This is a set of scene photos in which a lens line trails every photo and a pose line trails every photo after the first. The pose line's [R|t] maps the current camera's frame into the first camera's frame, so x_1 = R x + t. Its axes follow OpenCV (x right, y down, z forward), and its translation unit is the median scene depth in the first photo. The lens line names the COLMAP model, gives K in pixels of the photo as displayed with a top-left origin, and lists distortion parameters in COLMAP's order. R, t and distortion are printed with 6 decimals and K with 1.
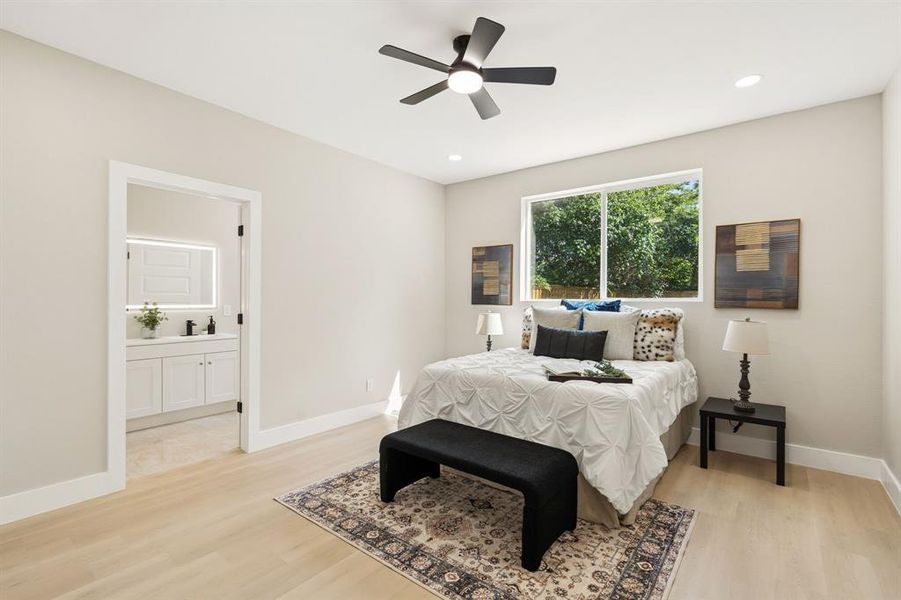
lens RADIAL K [[412.3, 0, 450.5], [0, 412.3, 300.0], [0, 0, 1]] dist [0.001389, 0.000275]
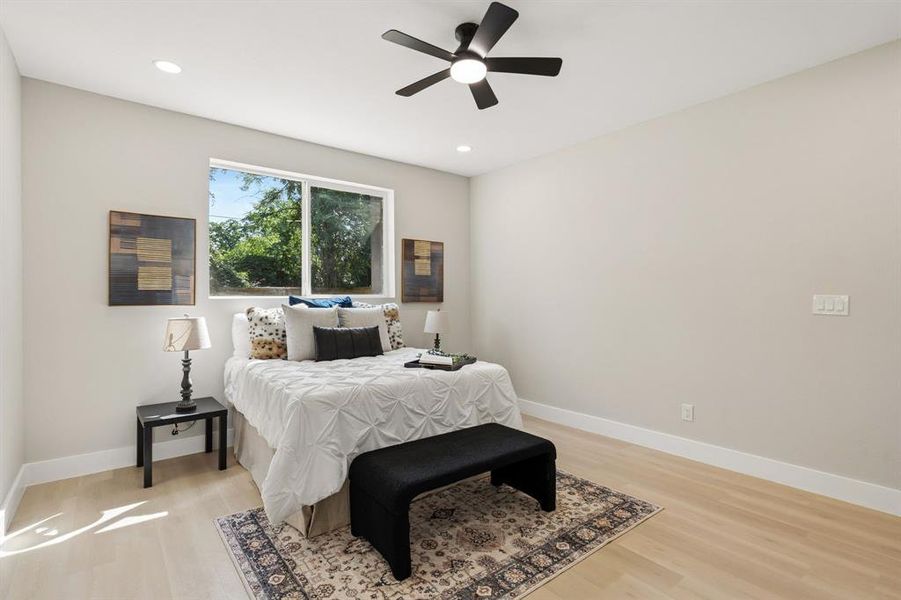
lens RADIAL K [[437.0, 0, 452.1], [0, 437.0, 295.3], [0, 0, 1]] dist [0.000113, 0.000171]
pose [[0.225039, -0.000415, 0.974350, -0.710950], [0.008233, 0.999965, -0.001476, 0.000027], [-0.974315, 0.008354, 0.225034, 0.602497]]
